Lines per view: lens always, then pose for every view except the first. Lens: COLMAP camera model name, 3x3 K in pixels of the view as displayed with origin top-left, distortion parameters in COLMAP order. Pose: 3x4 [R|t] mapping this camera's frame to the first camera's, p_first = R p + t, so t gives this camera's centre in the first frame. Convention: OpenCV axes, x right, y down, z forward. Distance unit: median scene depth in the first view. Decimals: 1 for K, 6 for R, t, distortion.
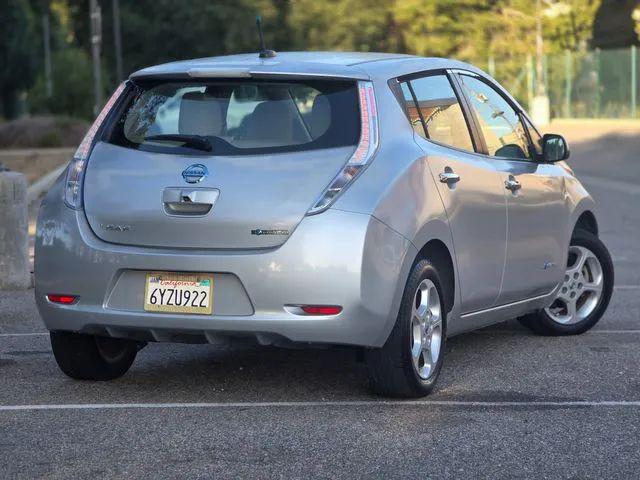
lens RADIAL K [[2127.4, 0, 320.0], [0, 2127.4, 240.0], [0, 0, 1]] dist [0.366743, -0.742254]
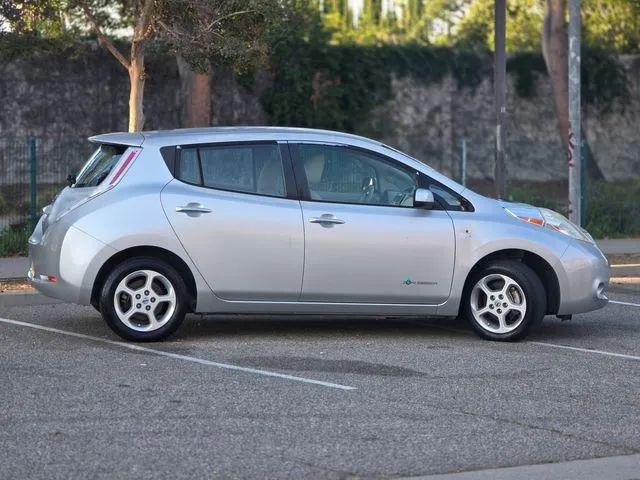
lens RADIAL K [[2127.4, 0, 320.0], [0, 2127.4, 240.0], [0, 0, 1]] dist [0.366743, -0.742254]
pose [[0.523921, 0.066368, -0.849177, 1.522683], [-0.075469, 0.996656, 0.031332, -0.066503], [0.848417, 0.047672, 0.527178, 0.262821]]
